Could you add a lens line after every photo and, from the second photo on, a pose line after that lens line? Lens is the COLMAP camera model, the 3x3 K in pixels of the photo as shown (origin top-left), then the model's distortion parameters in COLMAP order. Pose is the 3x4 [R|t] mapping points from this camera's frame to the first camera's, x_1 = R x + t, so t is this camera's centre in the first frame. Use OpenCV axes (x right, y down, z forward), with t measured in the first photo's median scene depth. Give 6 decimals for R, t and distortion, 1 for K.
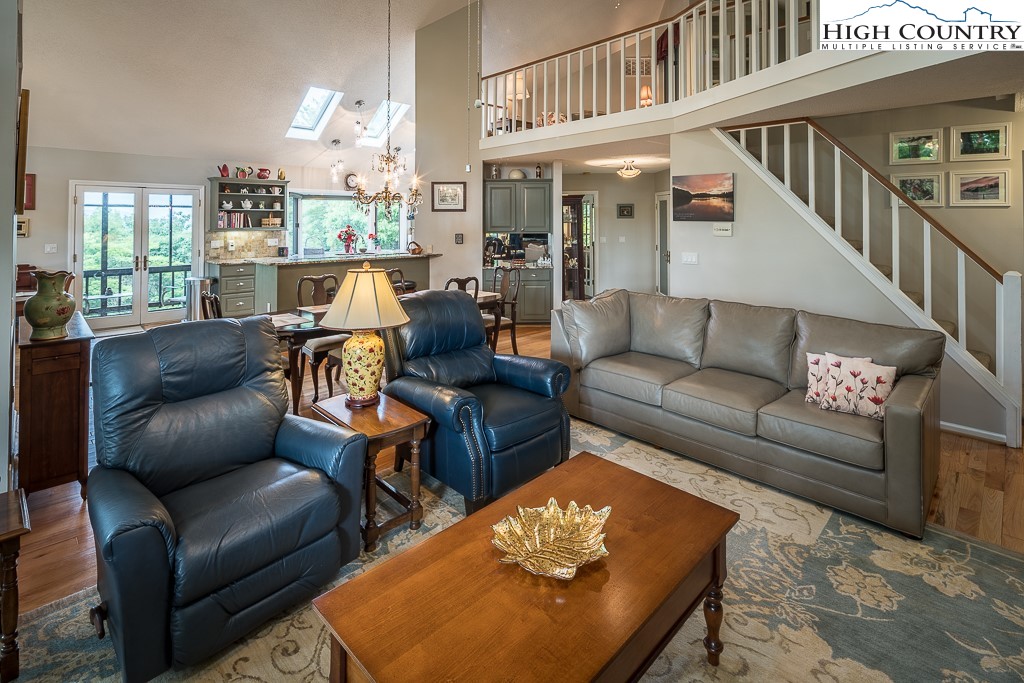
lens RADIAL K [[506.1, 0, 508.8], [0, 506.1, 208.3], [0, 0, 1]] dist [0.002671, -0.001675]
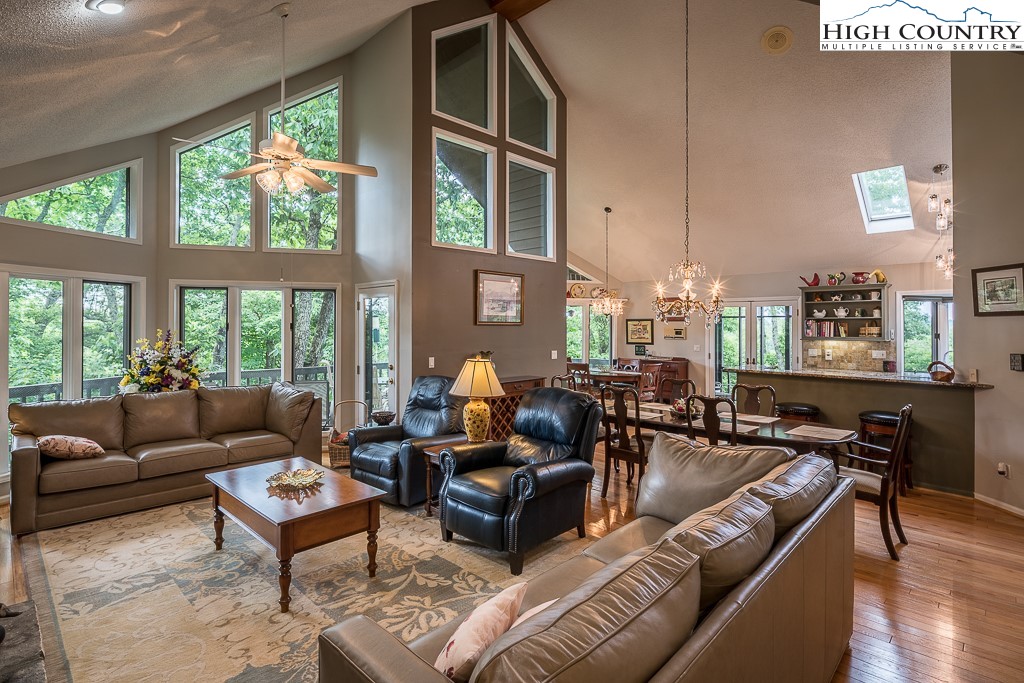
lens RADIAL K [[506.1, 0, 505.3], [0, 506.1, 321.3], [0, 0, 1]] dist [0.002671, -0.001675]
pose [[0.014882, -0.011603, -0.999822, 0.429225], [0.017700, 0.999779, -0.011339, 0.008775], [0.999733, -0.017528, 0.015085, 0.363163]]
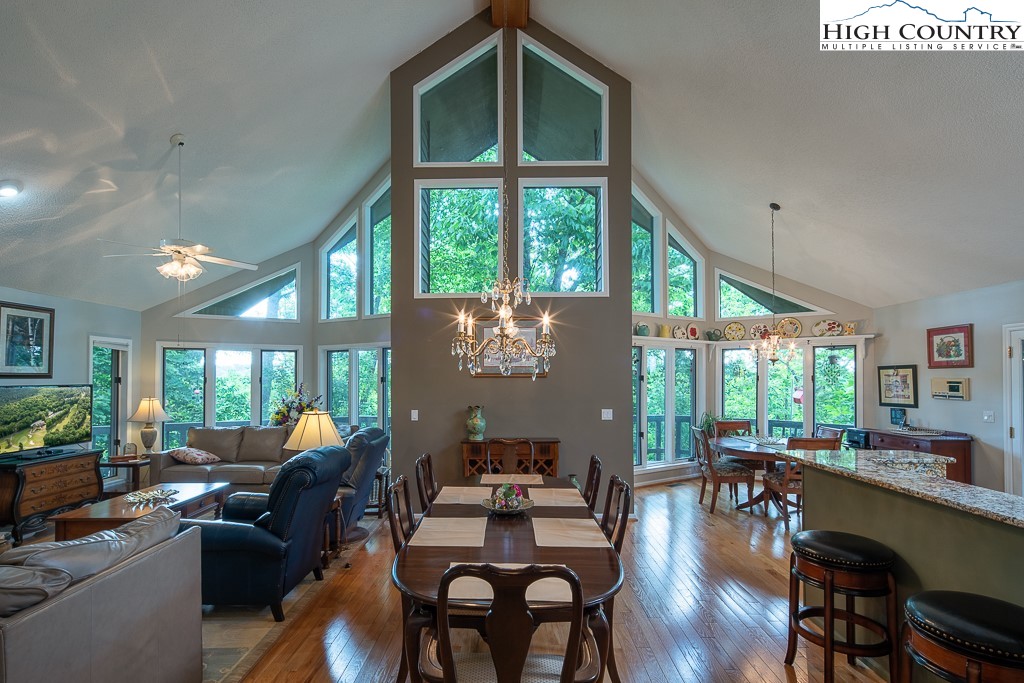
lens RADIAL K [[506.1, 0, 513.7], [0, 506.1, 369.9], [0, 0, 1]] dist [0.002671, -0.001675]
pose [[-0.700641, -0.015941, -0.713336, 0.134538], [0.015055, 0.999198, -0.037116, 0.021594], [0.713356, -0.036744, -0.699838, 0.851271]]
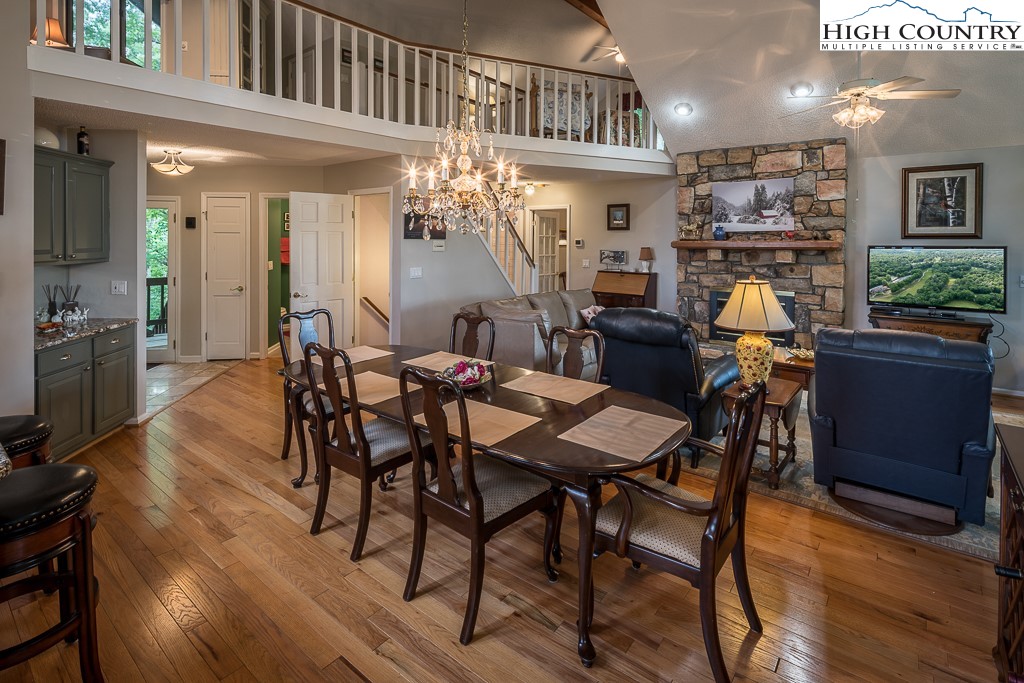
lens RADIAL K [[506.1, 0, 513.8], [0, 506.1, 248.1], [0, 0, 1]] dist [0.002671, -0.001675]
pose [[-0.128731, -0.023020, 0.991412, -0.465524], [-0.025346, 0.999480, 0.019917, 0.011715], [-0.991356, -0.022564, -0.129247, 0.580452]]
